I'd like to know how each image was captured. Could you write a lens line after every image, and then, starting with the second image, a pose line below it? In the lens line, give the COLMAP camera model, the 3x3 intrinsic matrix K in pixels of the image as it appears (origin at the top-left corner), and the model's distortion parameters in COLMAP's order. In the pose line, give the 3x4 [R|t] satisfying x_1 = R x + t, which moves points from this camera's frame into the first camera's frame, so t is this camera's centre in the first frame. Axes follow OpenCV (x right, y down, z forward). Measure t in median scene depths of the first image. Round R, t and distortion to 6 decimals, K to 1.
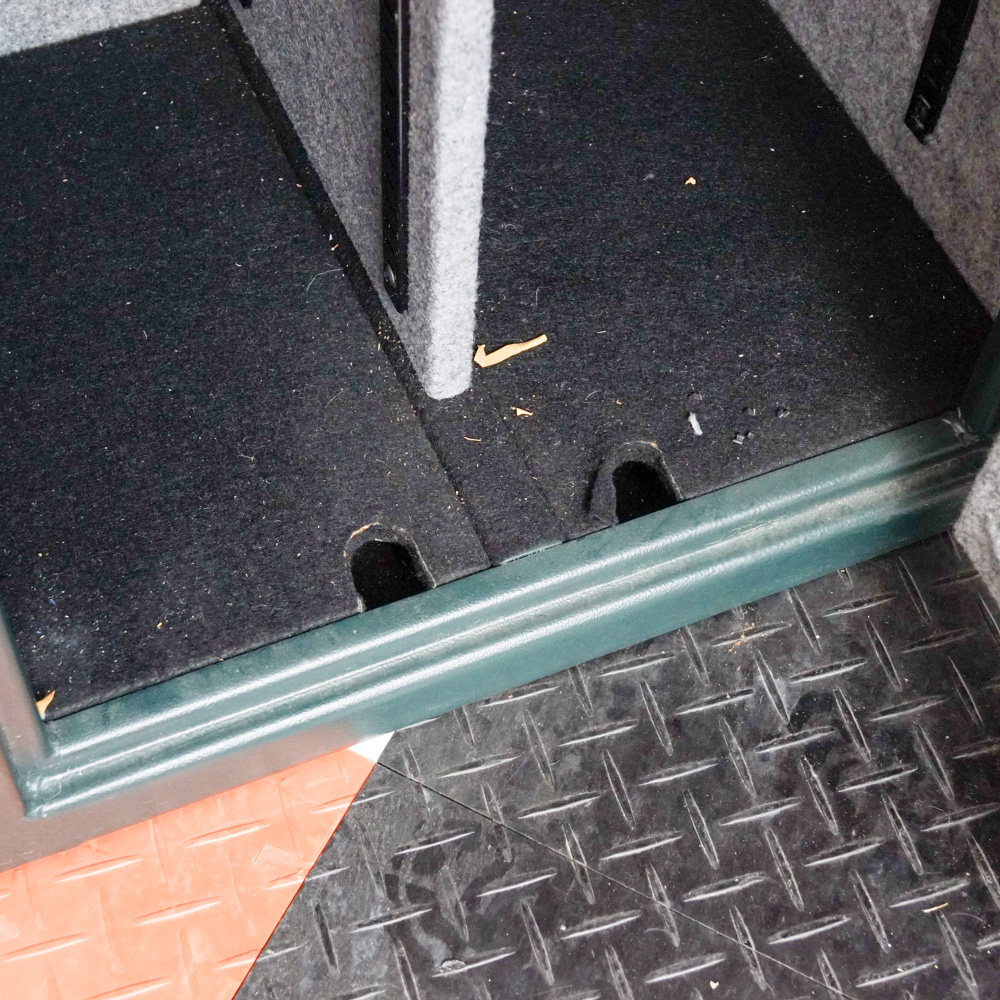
lens RADIAL K [[1894.0, 0, 497.0], [0, 1894.0, 515.6], [0, 0, 1]] dist [-0.036671, -0.008334]
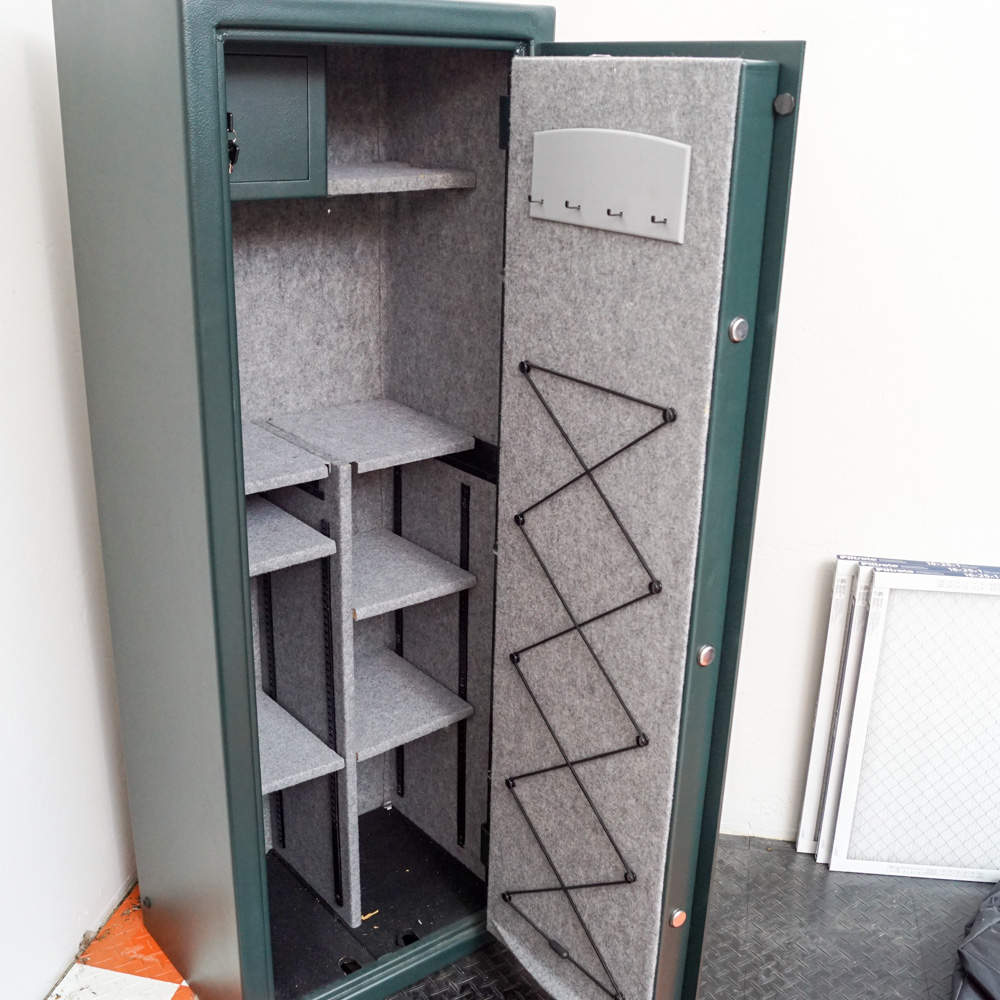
lens RADIAL K [[1163.2, 0, 487.0], [0, 1163.2, 518.1], [0, 0, 1]] dist [-0.086221, 0.011419]
pose [[0.967019, -0.117768, 0.225845, -0.203678], [0.228735, 0.791604, -0.566607, 0.681336], [-0.112051, 0.599578, 0.792433, -1.427267]]
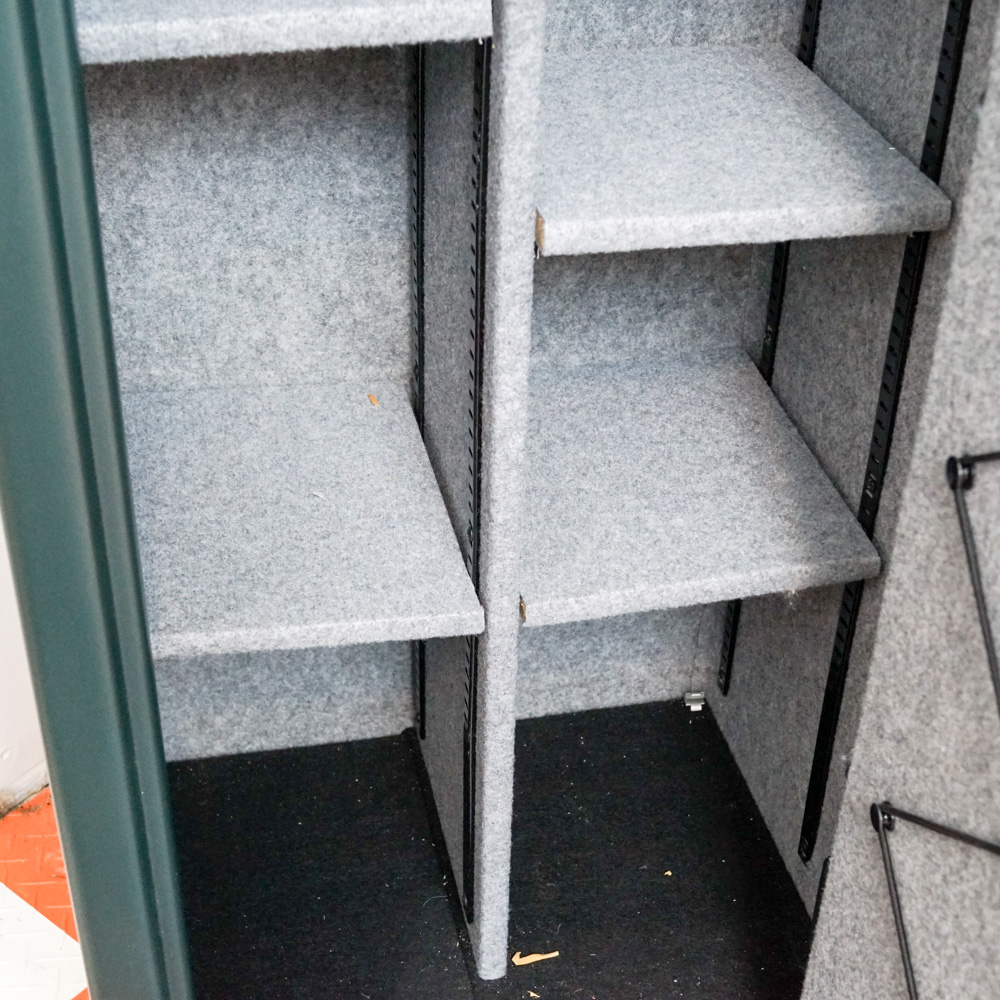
lens RADIAL K [[1623.4, 0, 487.8], [0, 1623.4, 512.5], [0, 0, 1]] dist [-0.053980, 0.010775]
pose [[0.978647, 0.091000, -0.184306, 0.198369], [-0.156510, 0.911161, -0.381171, 0.106921], [0.133246, 0.401877, 0.905947, -0.456956]]
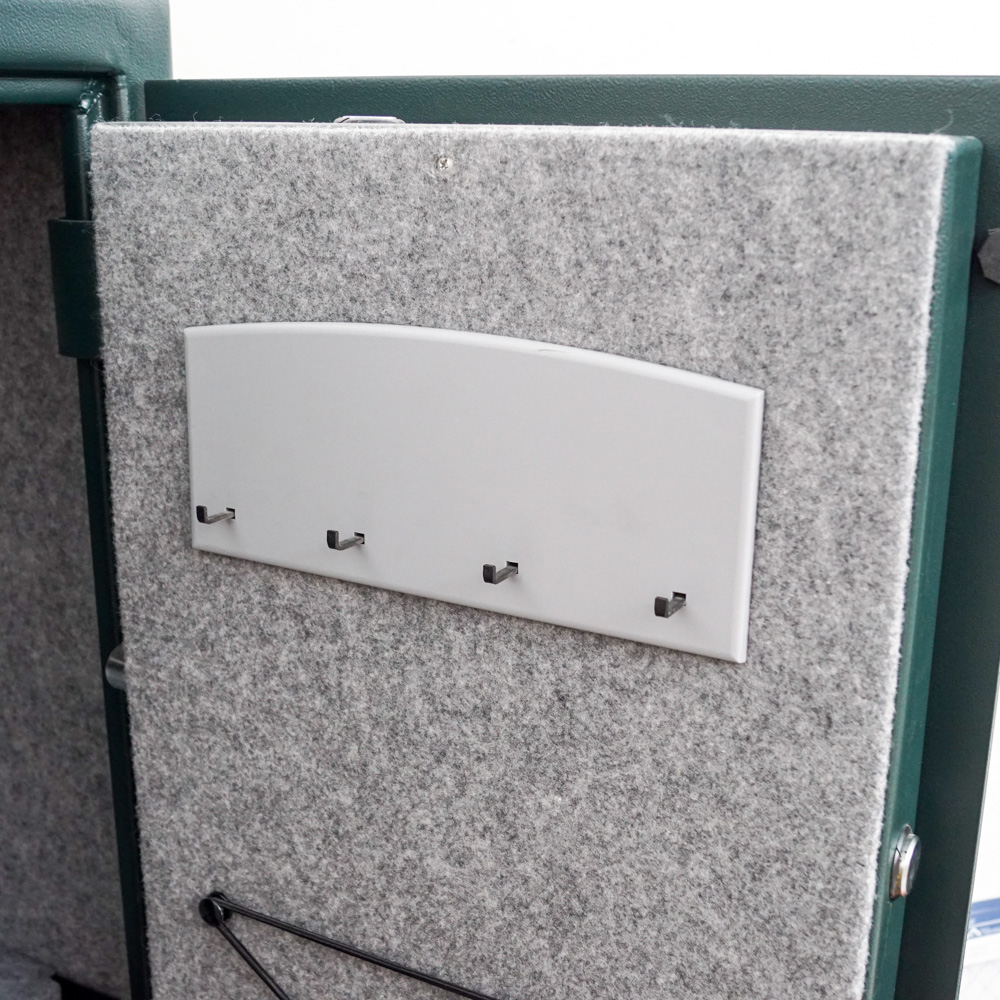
lens RADIAL K [[1360.8, 0, 500.0], [0, 1360.8, 500.0], [0, 0, 1]] dist [-0.069704, 0.031467]
pose [[0.772315, -0.219811, 0.595997, 0.001622], [0.554181, 0.691744, -0.463004, -0.262609], [-0.310504, 0.687876, 0.656059, -0.871221]]
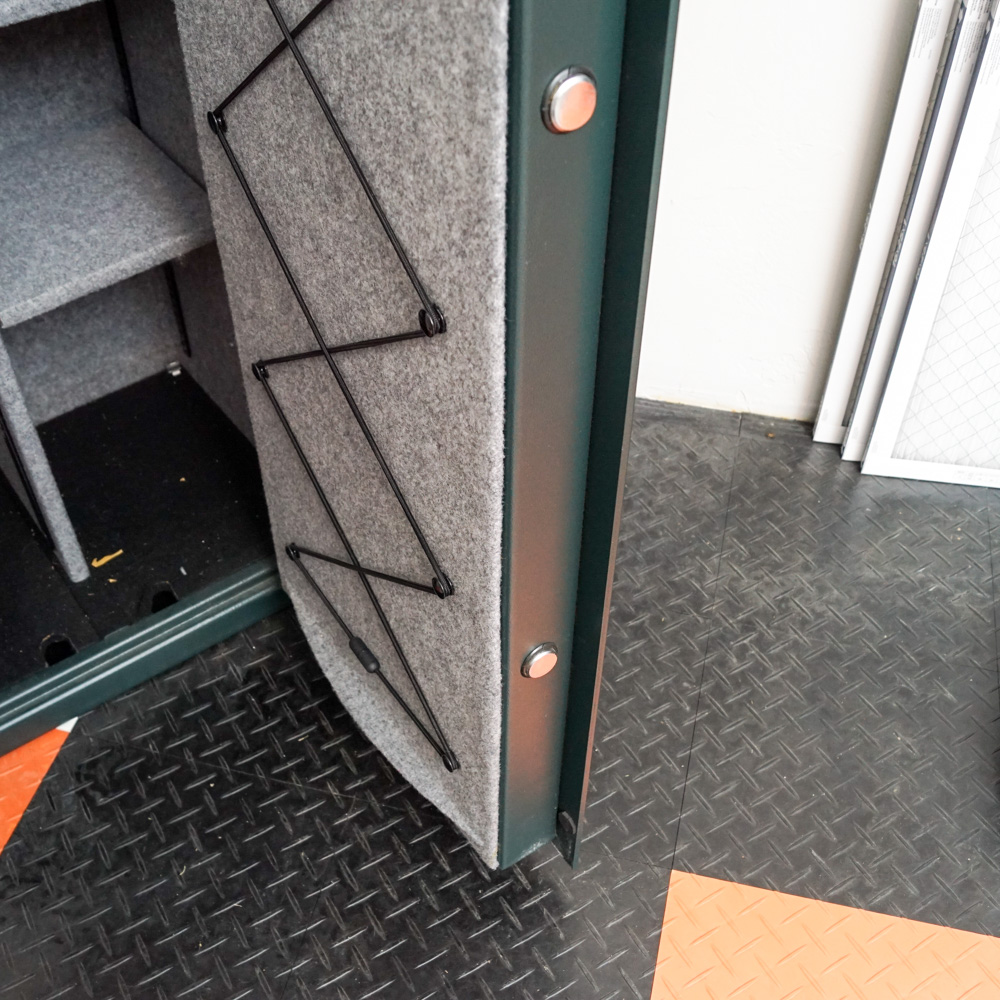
lens RADIAL K [[1163.2, 0, 487.0], [0, 1163.2, 518.1], [0, 0, 1]] dist [-0.086221, 0.011419]
pose [[0.972551, -0.199894, 0.119110, 0.325766], [0.219243, 0.958687, -0.181253, 0.245871], [-0.077957, 0.202391, 0.976197, -0.506938]]
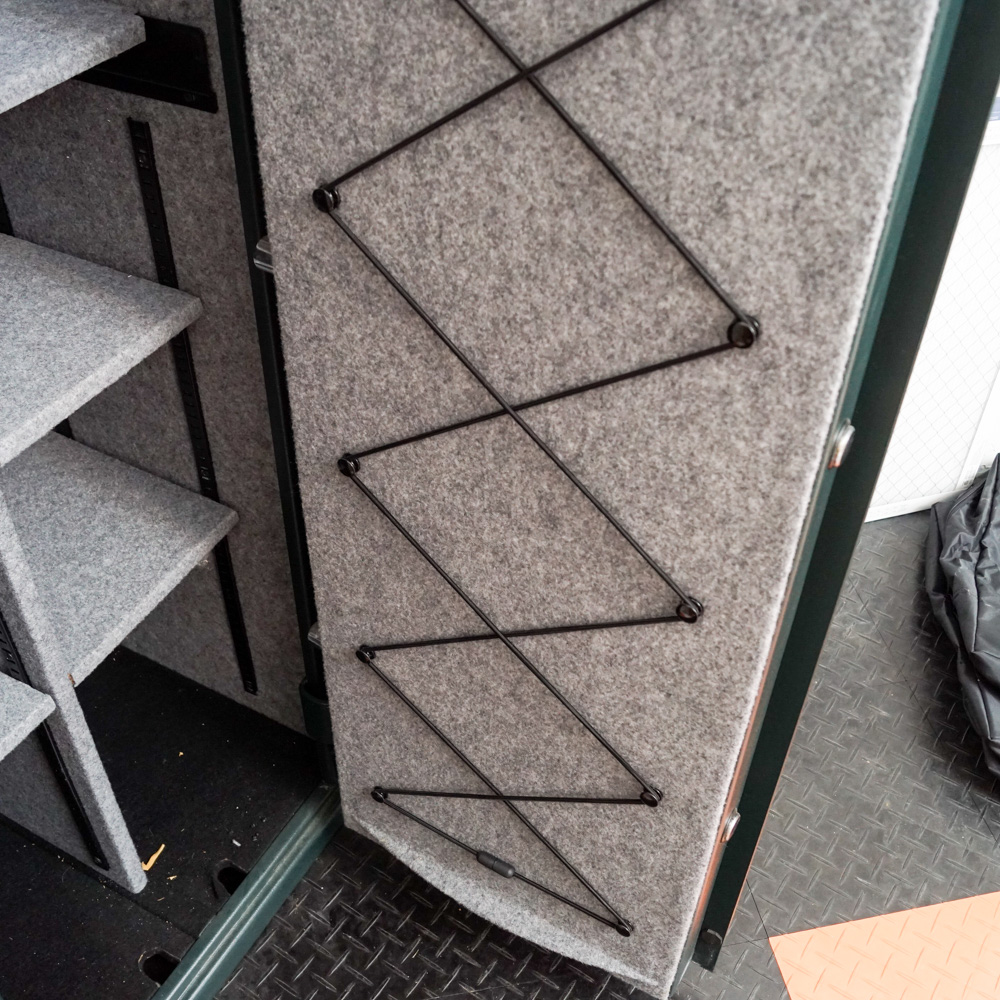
lens RADIAL K [[1154.3, 0, 483.3], [0, 1154.3, 513.8], [0, 0, 1]] dist [-0.086693, 0.013171]
pose [[0.788888, -0.447930, 0.420730, -0.077978], [0.533572, 0.838919, -0.107317, -0.077872], [-0.304888, 0.309150, 0.900816, -0.594740]]
